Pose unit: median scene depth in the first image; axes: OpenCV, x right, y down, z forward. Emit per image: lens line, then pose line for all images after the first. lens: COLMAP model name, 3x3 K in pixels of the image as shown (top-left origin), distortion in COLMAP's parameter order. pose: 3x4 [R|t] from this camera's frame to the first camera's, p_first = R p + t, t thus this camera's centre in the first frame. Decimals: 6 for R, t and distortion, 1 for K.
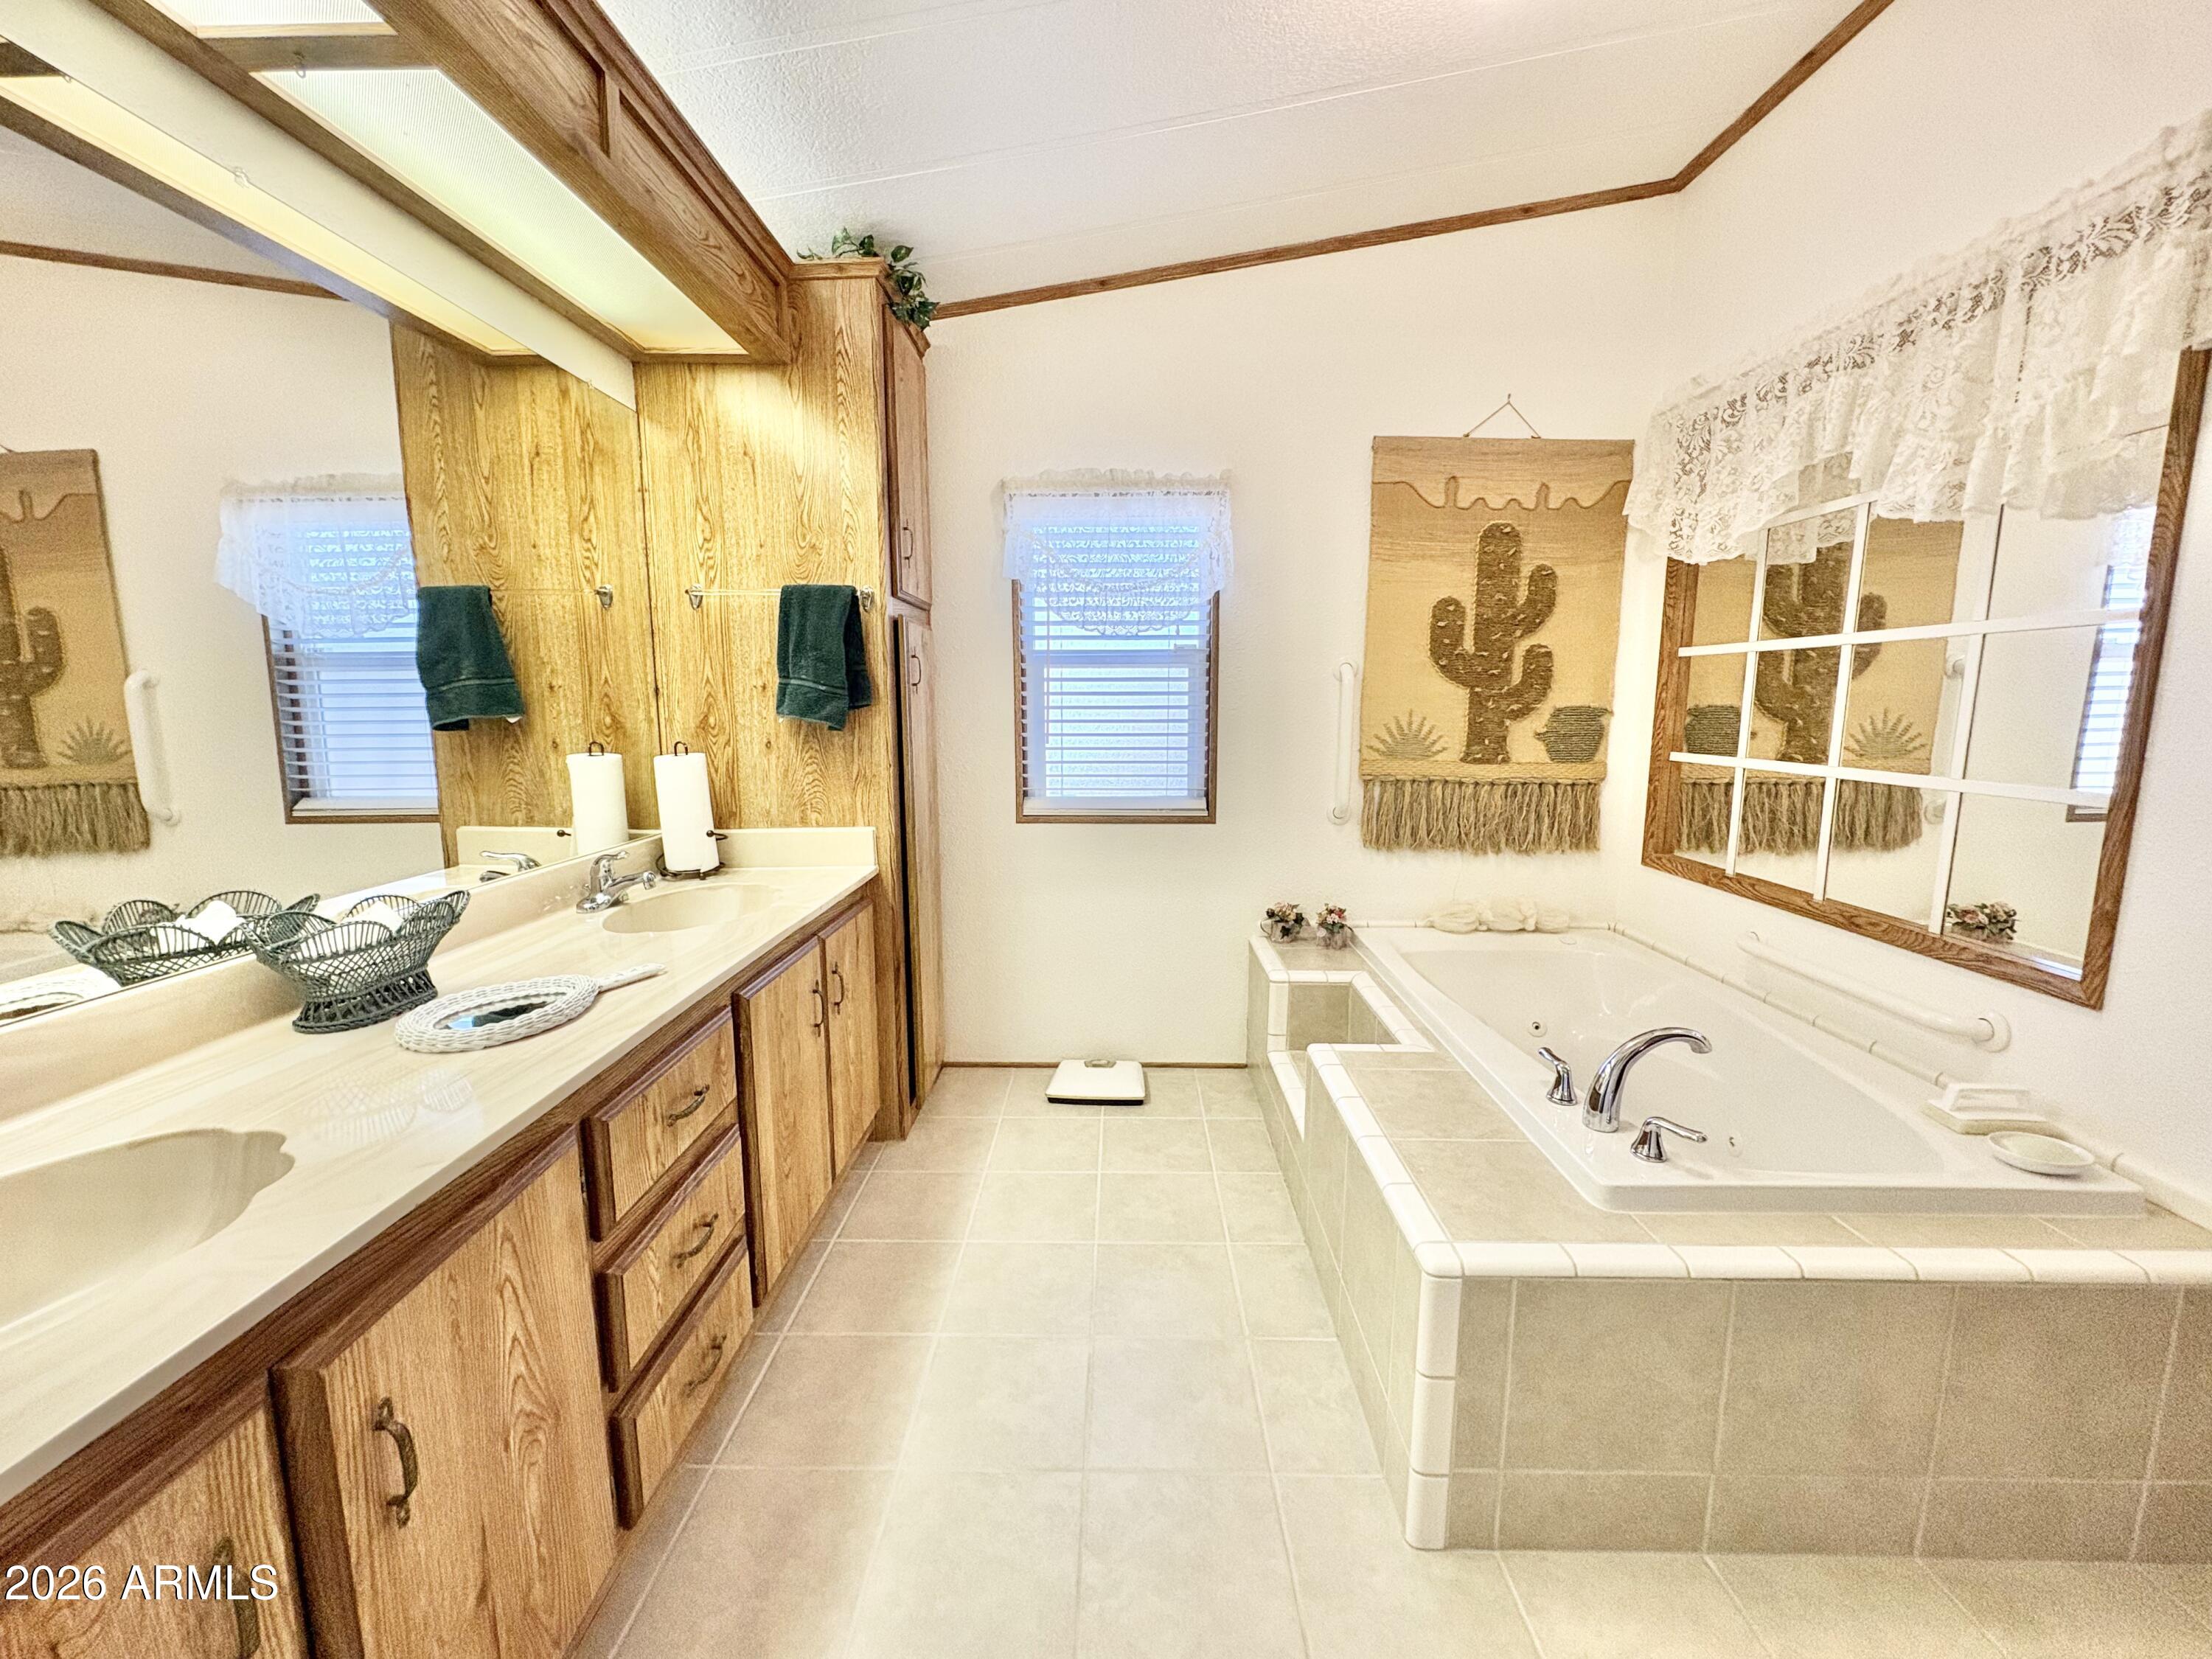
lens RADIAL K [[879.6, 0, 1104.1], [0, 879.6, 830.6], [0, 0, 1]] dist [-0.000055, -0.000131]
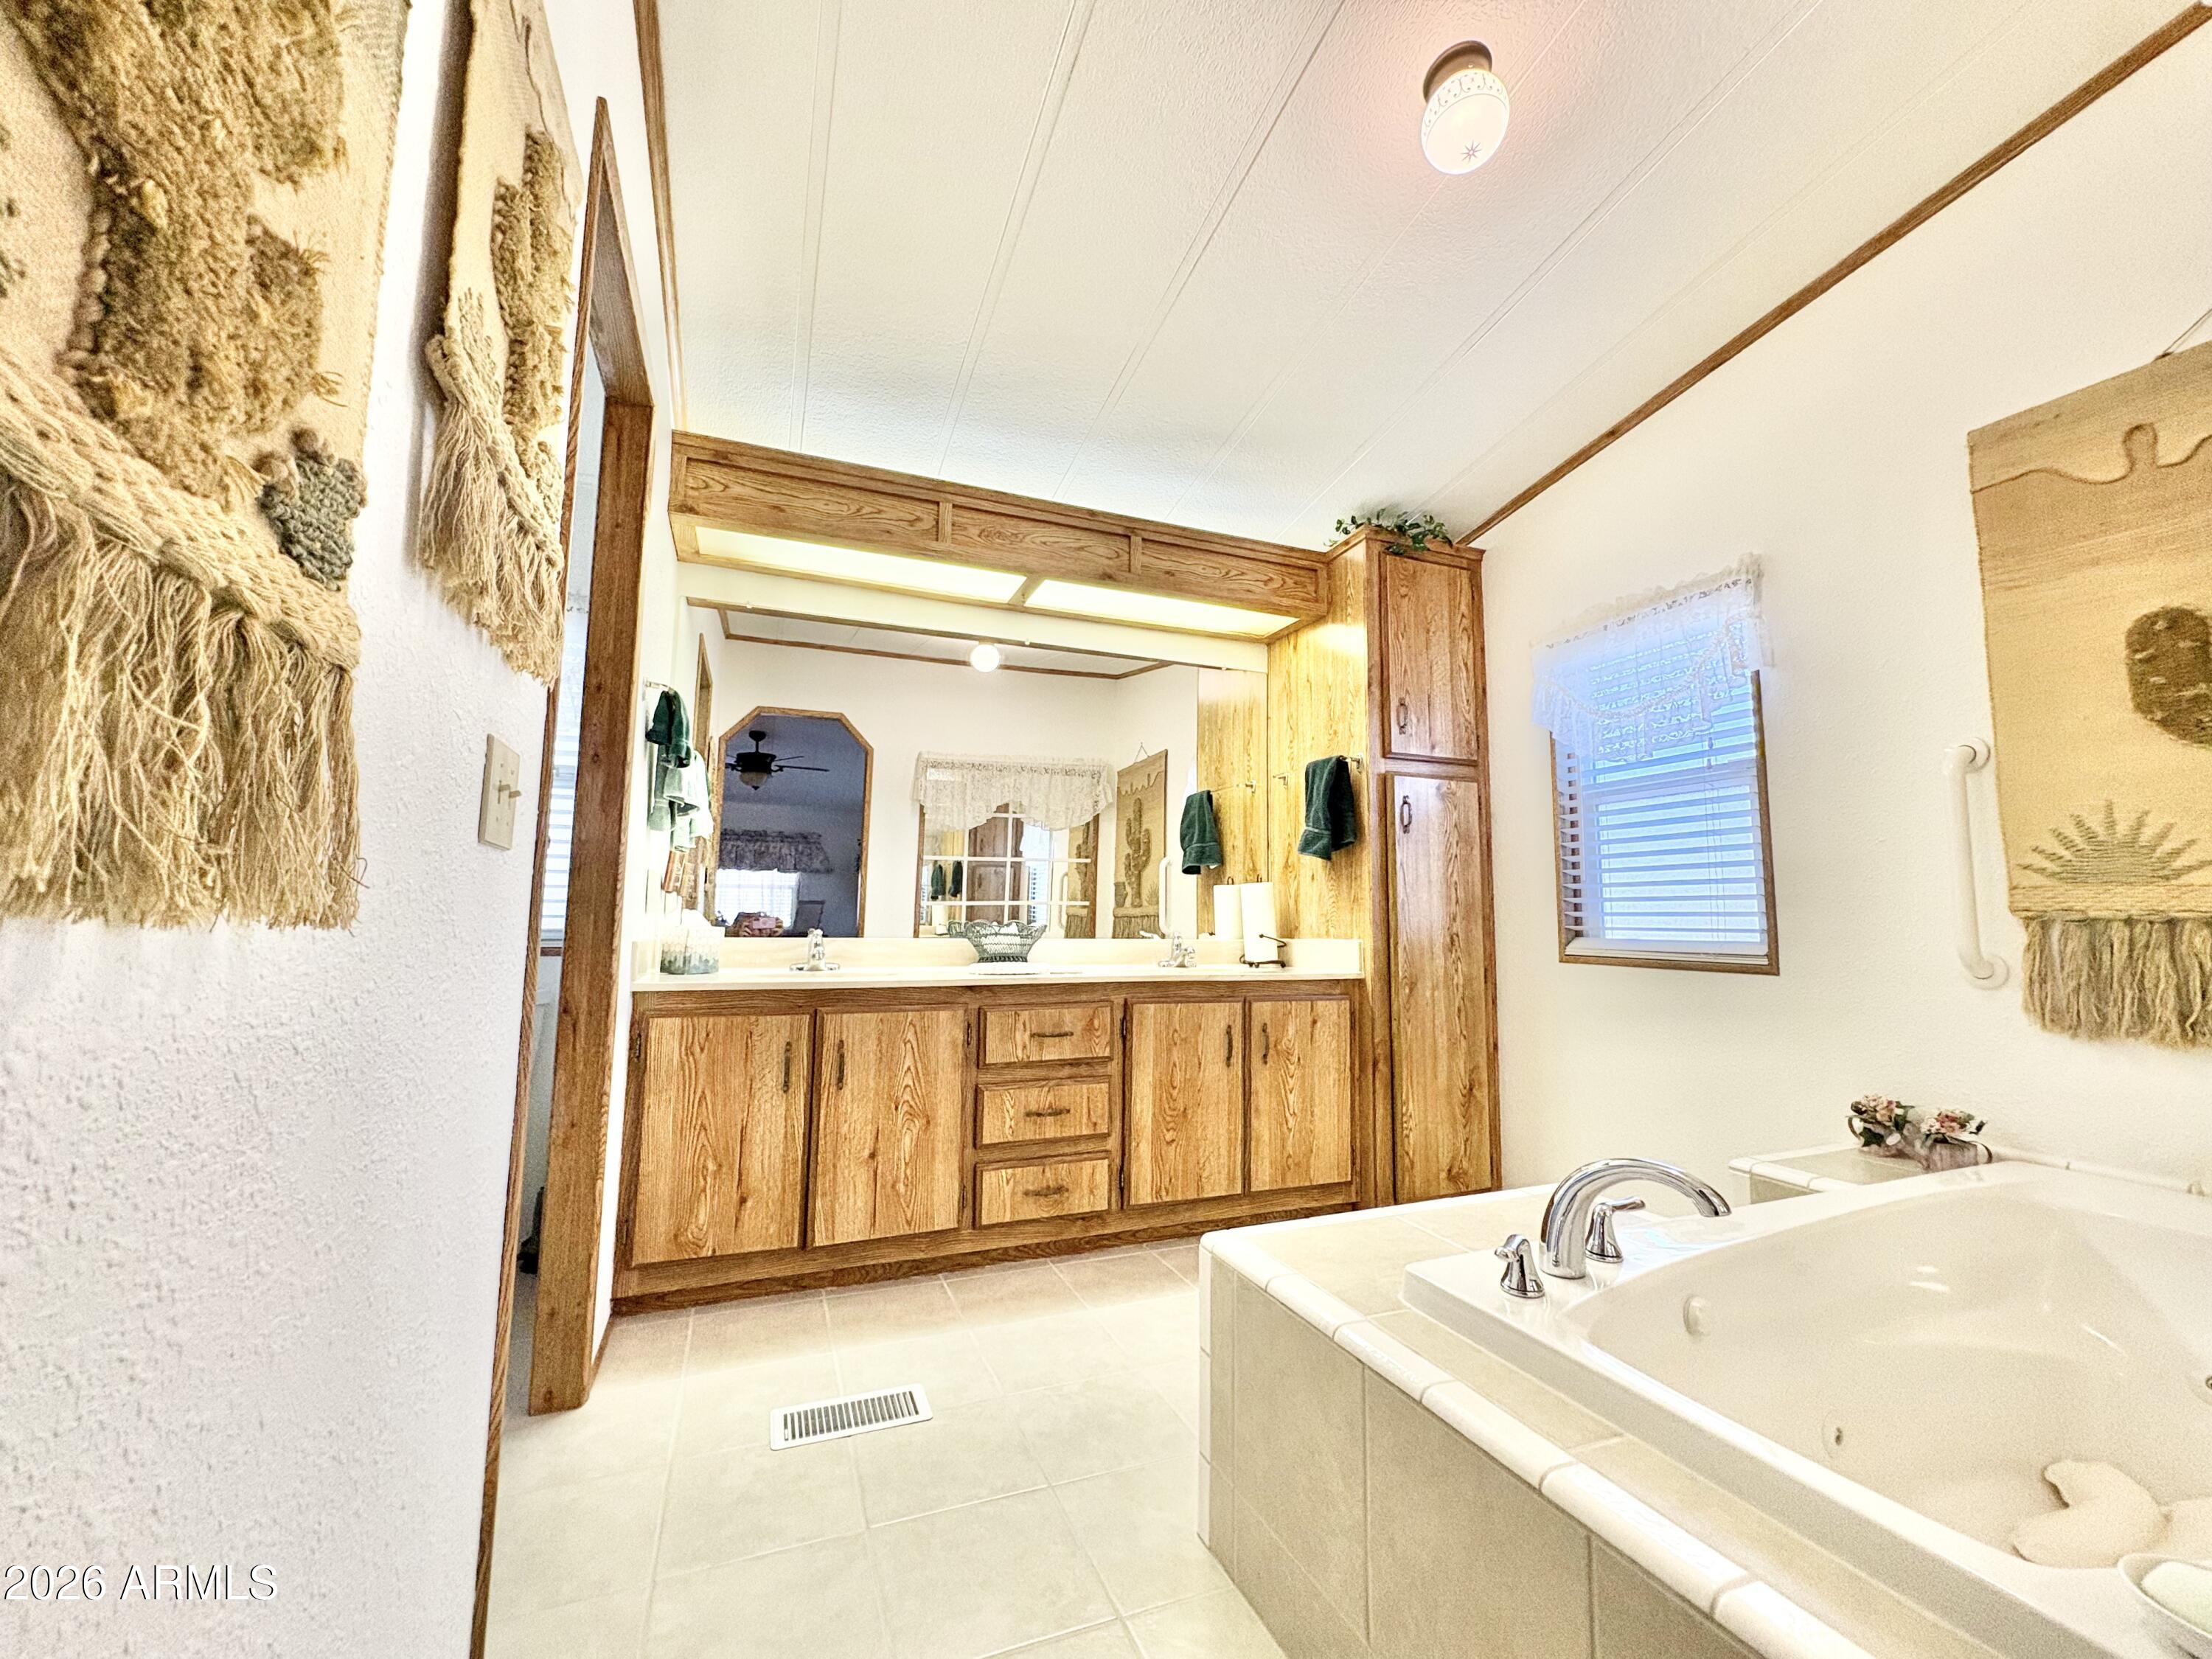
lens RADIAL K [[879.6, 0, 1104.1], [0, 879.6, 830.6], [0, 0, 1]] dist [-0.000055, -0.000131]
pose [[0.388548, -0.086614, -0.917349, 0.757726], [-0.148227, 0.976731, -0.155003, 0.092654], [0.909428, 0.196202, 0.366668, 0.188981]]
